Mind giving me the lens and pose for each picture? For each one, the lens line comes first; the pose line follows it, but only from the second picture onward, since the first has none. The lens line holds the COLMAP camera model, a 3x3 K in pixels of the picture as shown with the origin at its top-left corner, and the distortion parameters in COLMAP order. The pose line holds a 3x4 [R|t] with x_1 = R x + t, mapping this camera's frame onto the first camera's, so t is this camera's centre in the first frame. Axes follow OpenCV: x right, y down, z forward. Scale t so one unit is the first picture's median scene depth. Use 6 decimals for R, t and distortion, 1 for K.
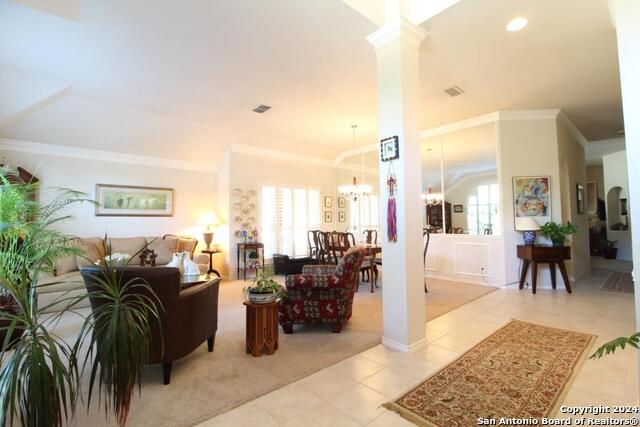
lens RADIAL K [[296.7, 0, 321.5], [0, 296.7, 212.0], [0, 0, 1]] dist [-0.016613, -0.002164]
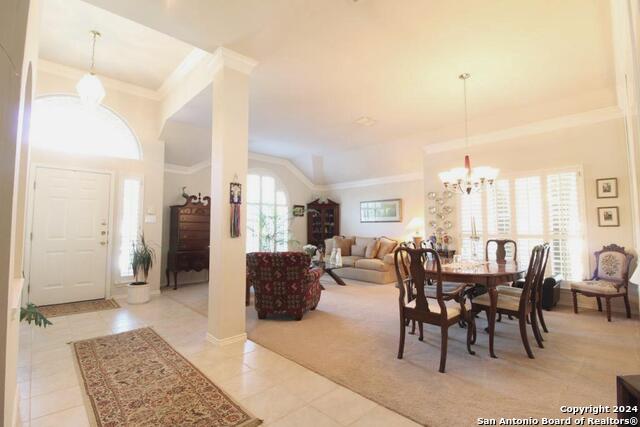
lens RADIAL K [[296.7, 0, 325.4], [0, 296.7, 211.9], [0, 0, 1]] dist [-0.016613, -0.002164]
pose [[0.060105, -0.046390, -0.997114, 0.794024], [0.035743, 0.998379, -0.044294, 0.019648], [0.997552, -0.032978, 0.061665, 0.734607]]
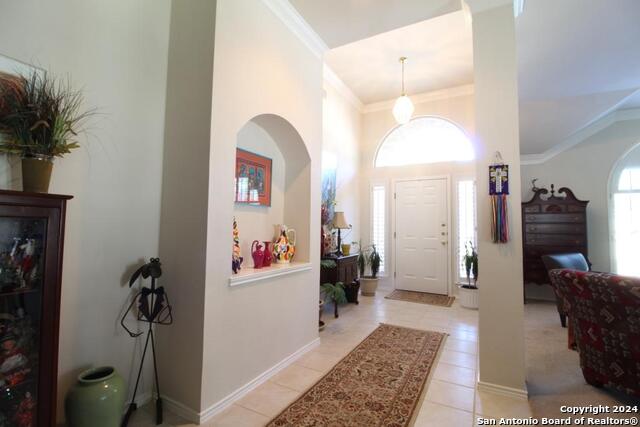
lens RADIAL K [[296.7, 0, 324.5], [0, 296.7, 209.6], [0, 0, 1]] dist [-0.016613, -0.002164]
pose [[-0.936099, -0.024897, -0.350853, 0.559908], [0.007853, 0.995764, -0.091613, 0.027611], [0.351648, -0.088514, -0.931938, 0.891564]]
